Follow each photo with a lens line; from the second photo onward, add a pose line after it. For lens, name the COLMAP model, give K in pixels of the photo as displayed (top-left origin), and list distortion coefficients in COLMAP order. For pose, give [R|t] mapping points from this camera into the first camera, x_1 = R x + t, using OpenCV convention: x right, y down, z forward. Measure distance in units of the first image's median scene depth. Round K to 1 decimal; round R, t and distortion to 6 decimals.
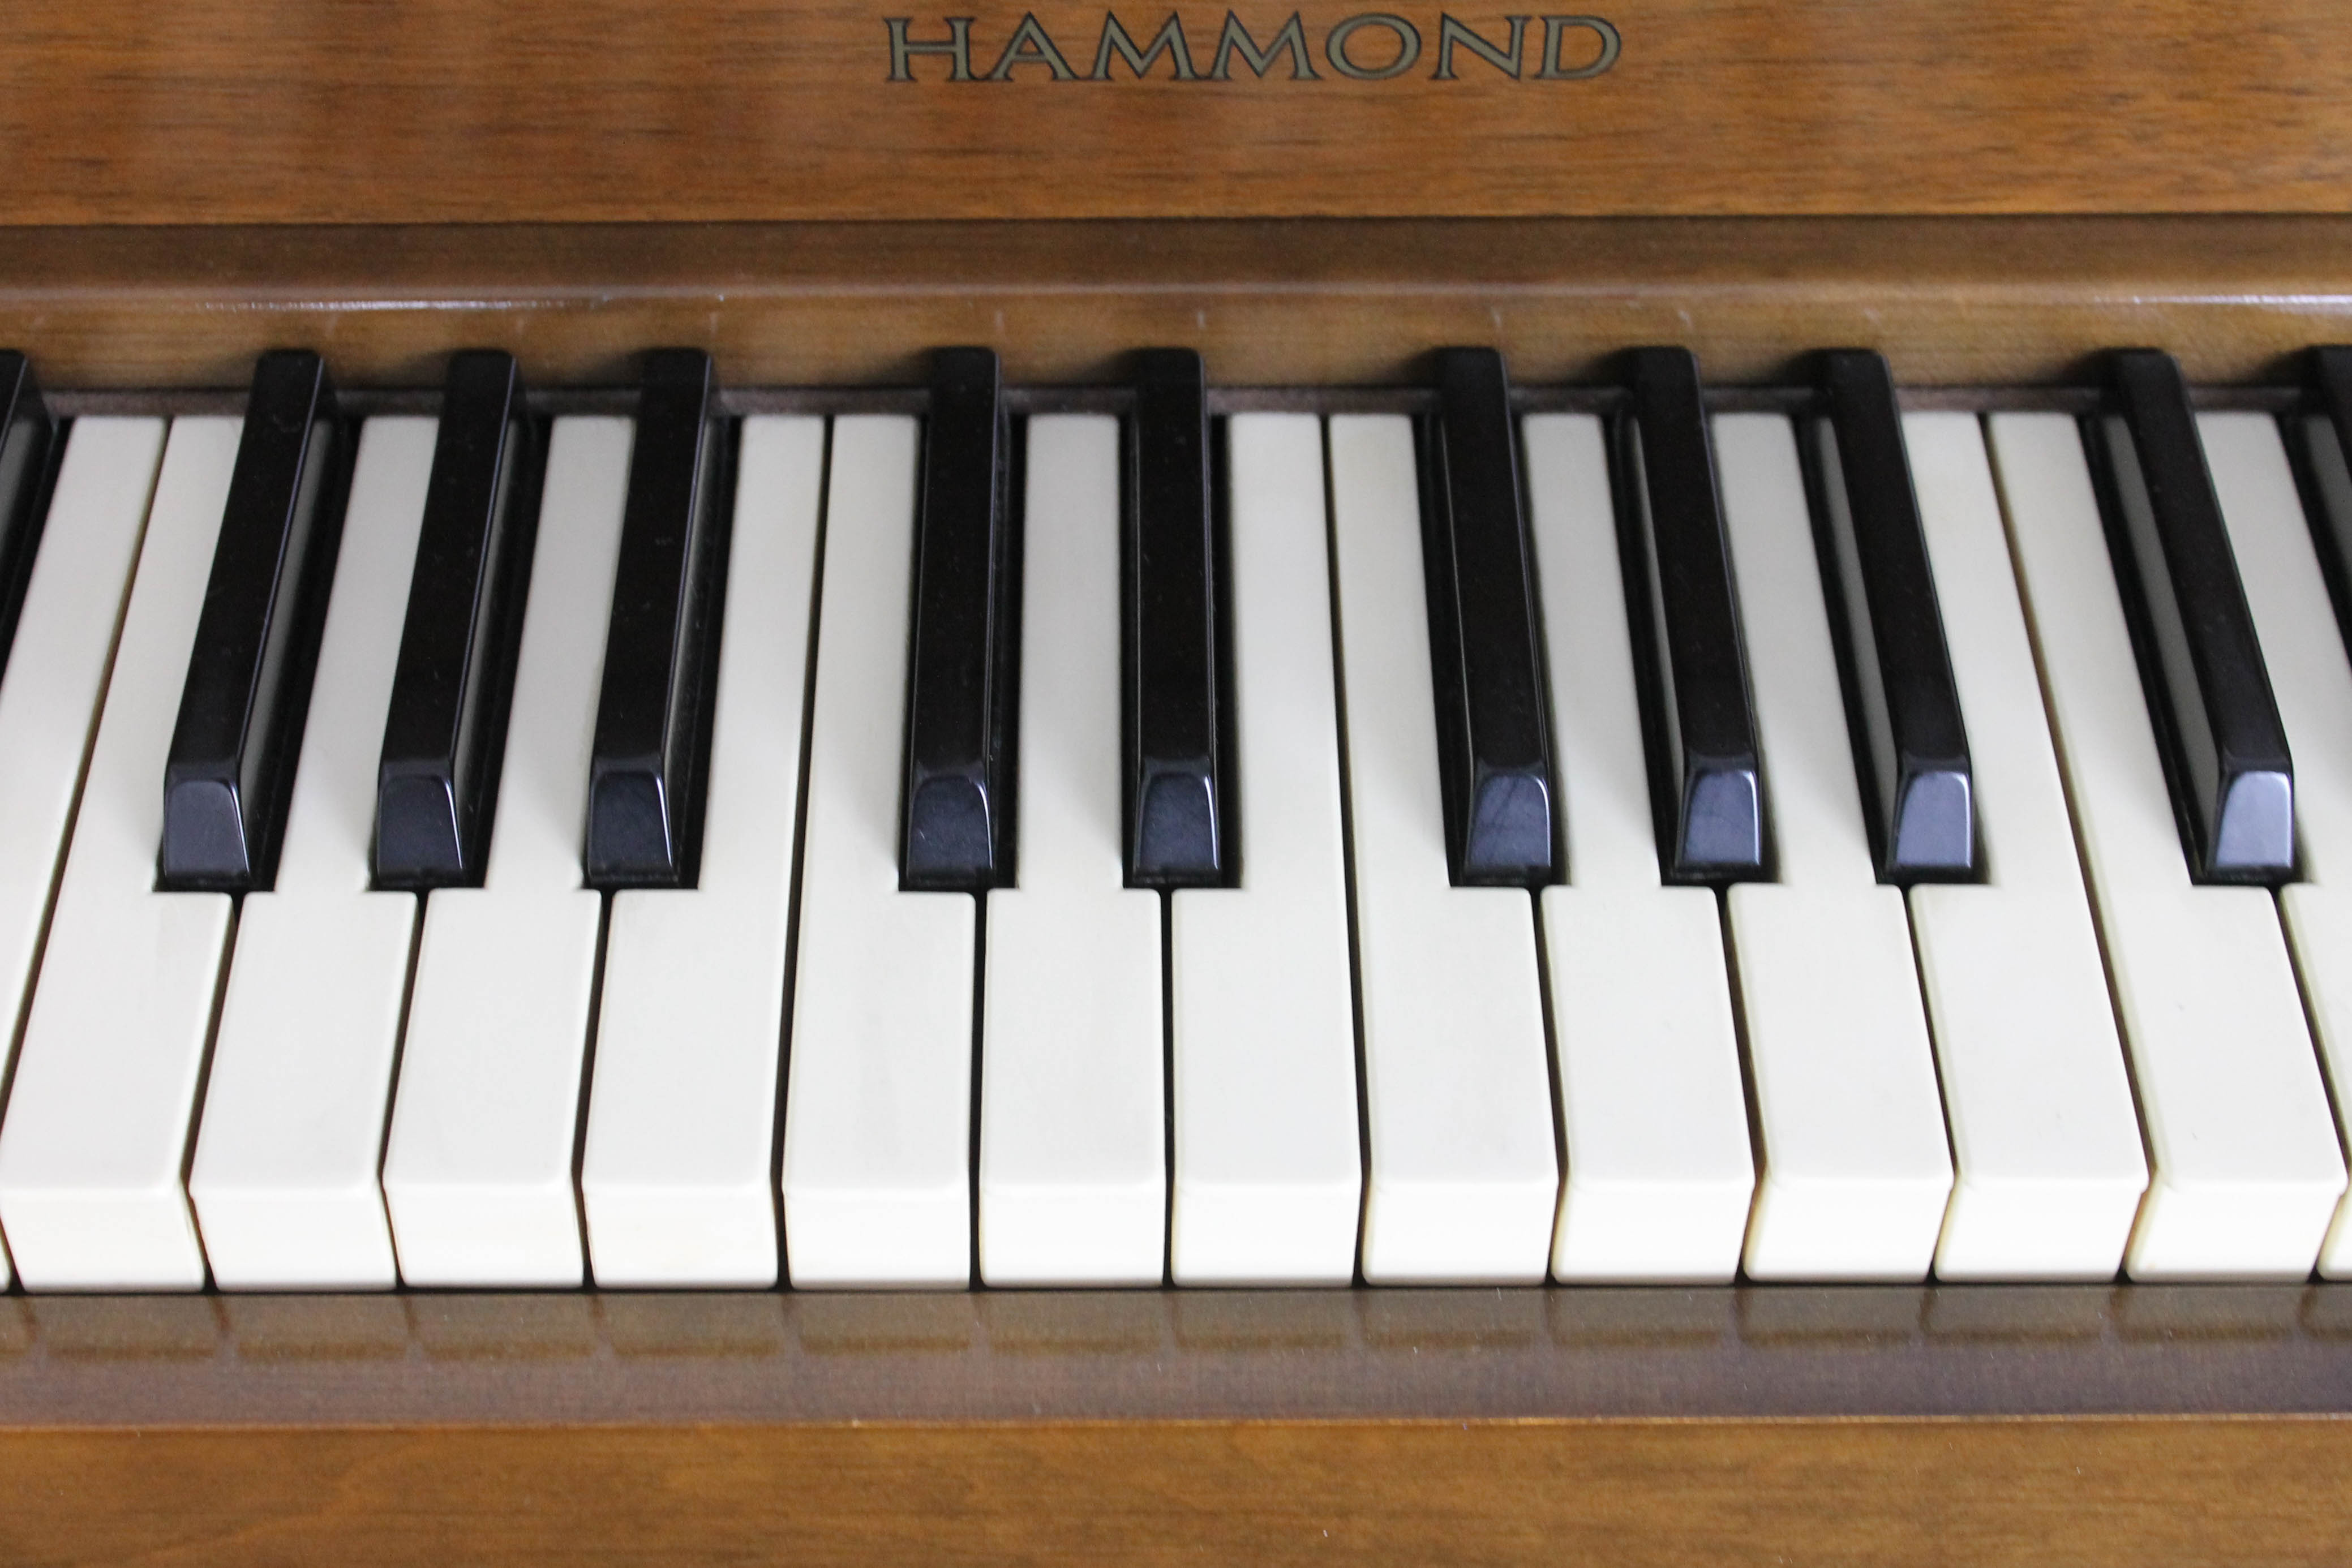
lens RADIAL K [[4036.5, 0, 1225.4], [0, 4036.5, 783.9], [0, 0, 1]] dist [0.010391, 0.053511]
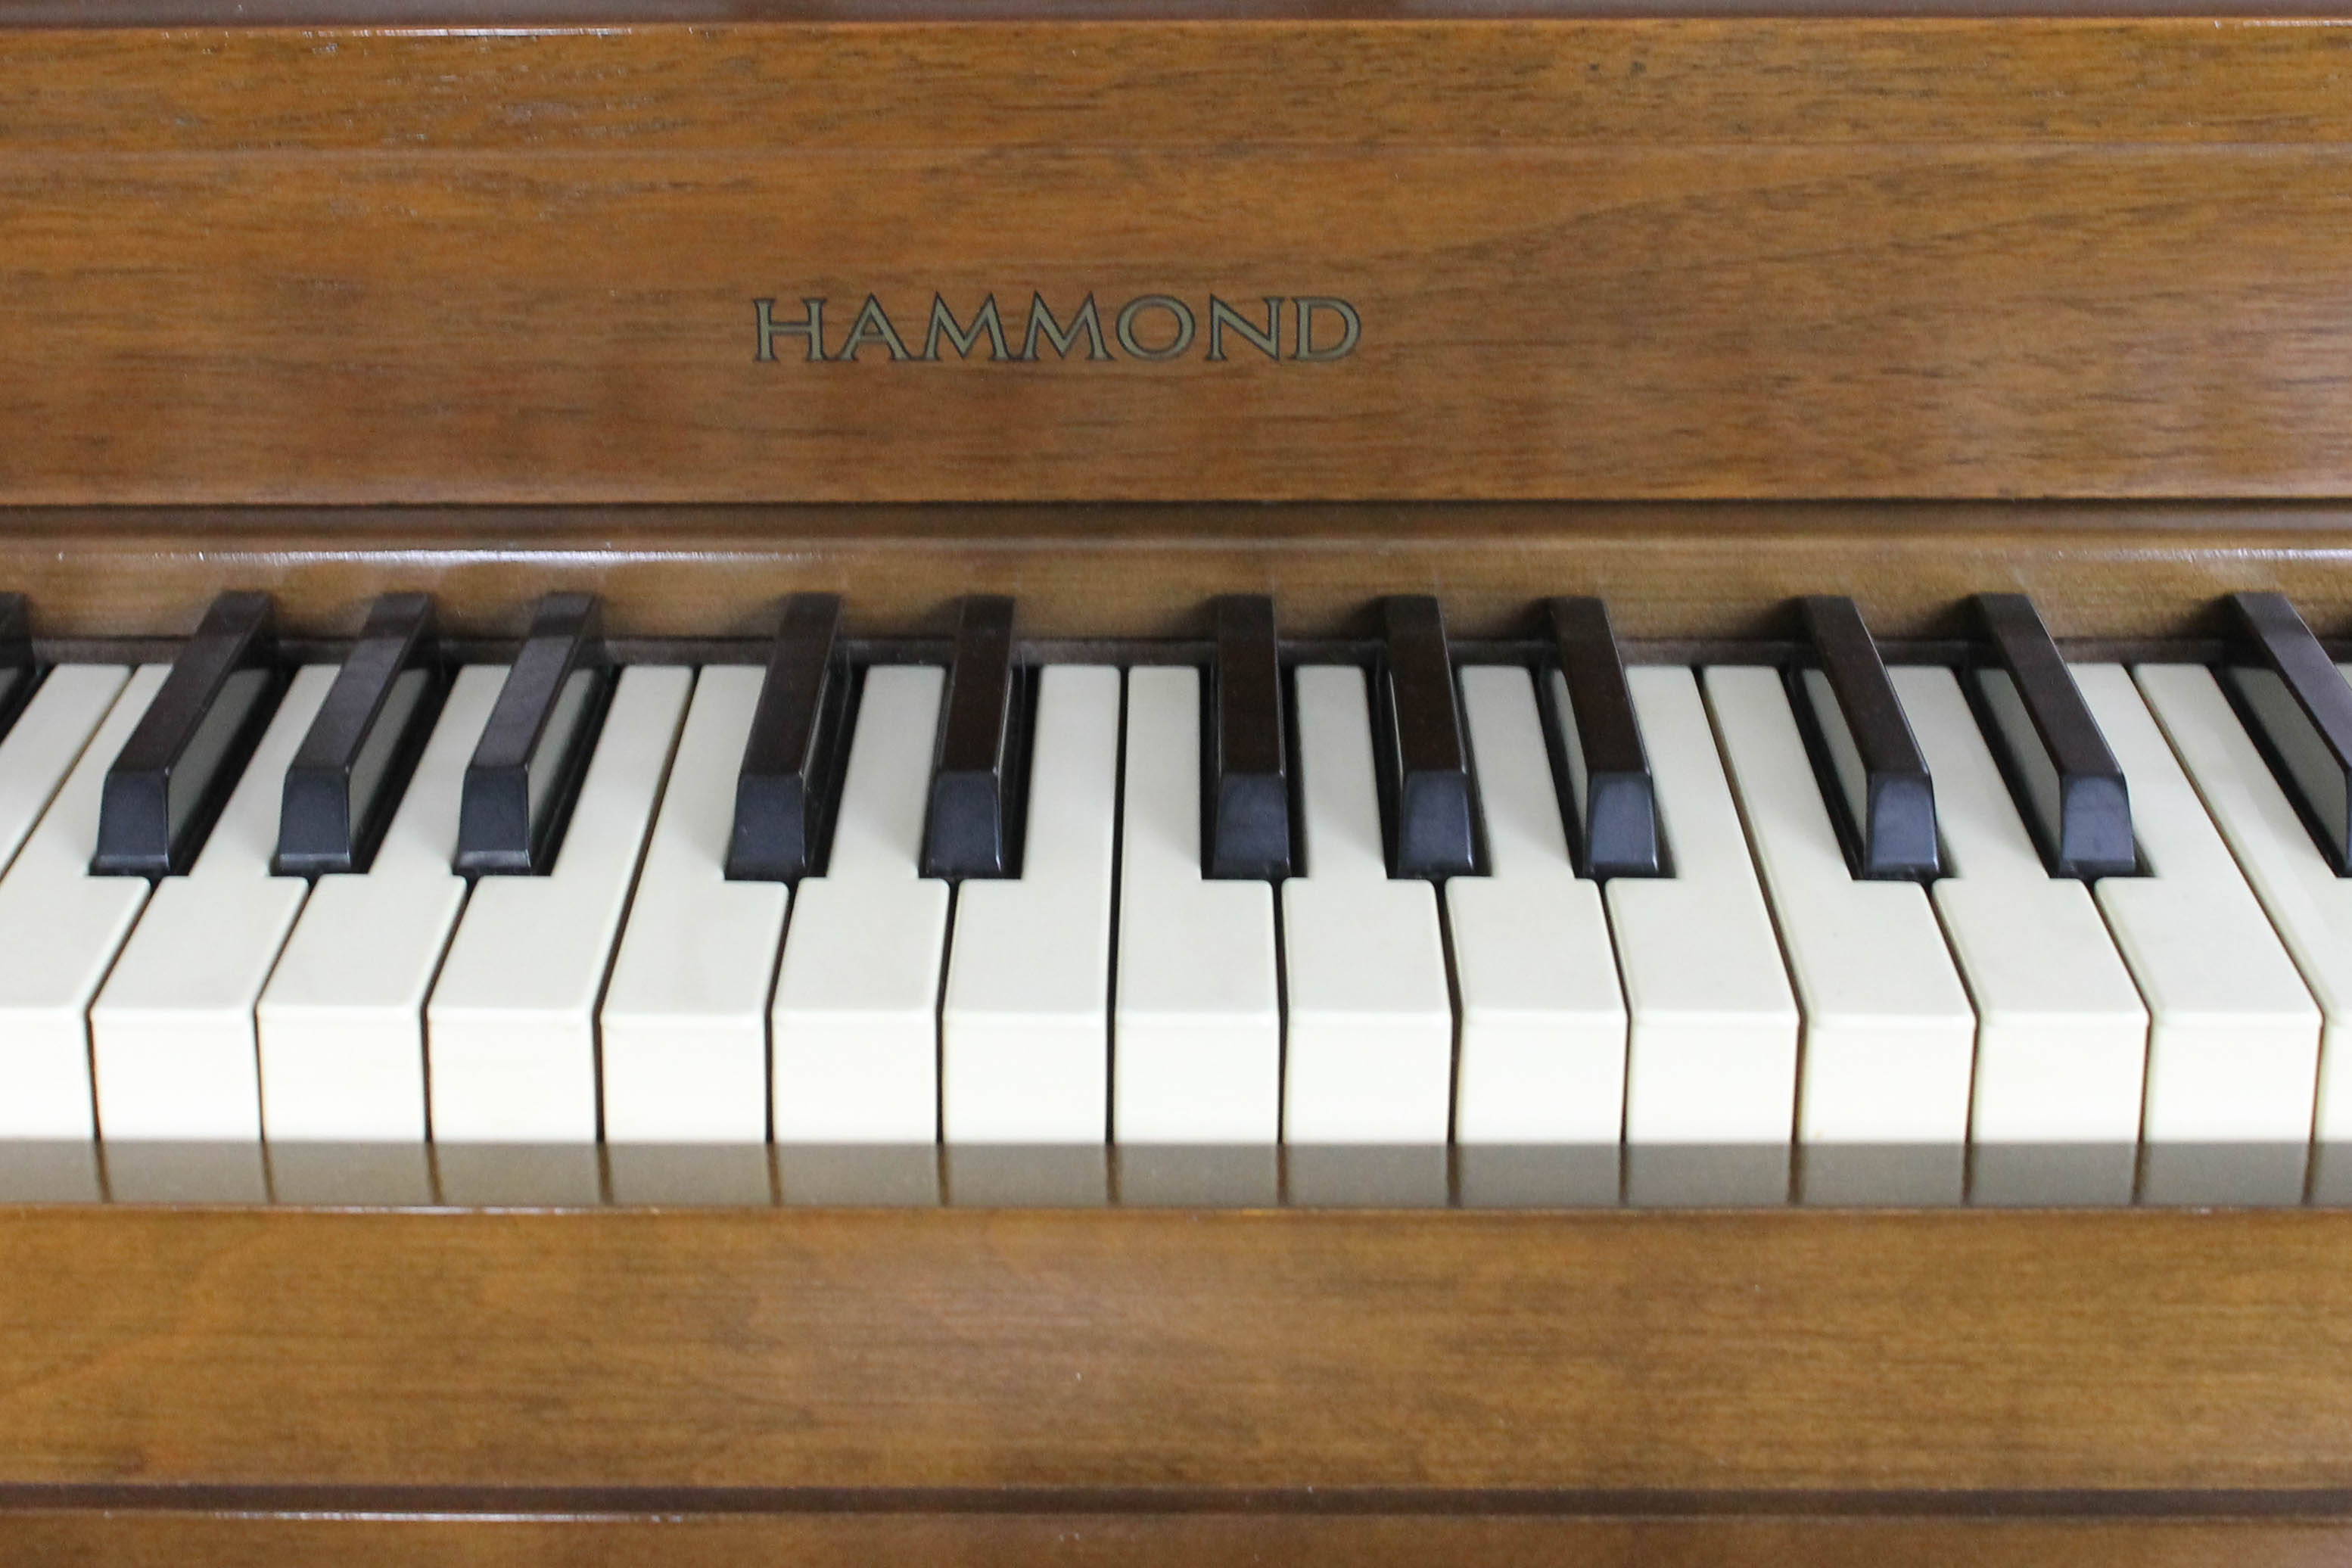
lens RADIAL K [[4681.0, 0, 1176.0], [0, 4681.0, 784.0], [0, 0, 1]] dist [-0.017459, -0.081370]
pose [[0.999389, -0.009090, -0.033742, 0.088521], [-0.007141, 0.892078, -0.451824, 0.571219], [0.034207, 0.451789, 0.891469, -0.188238]]
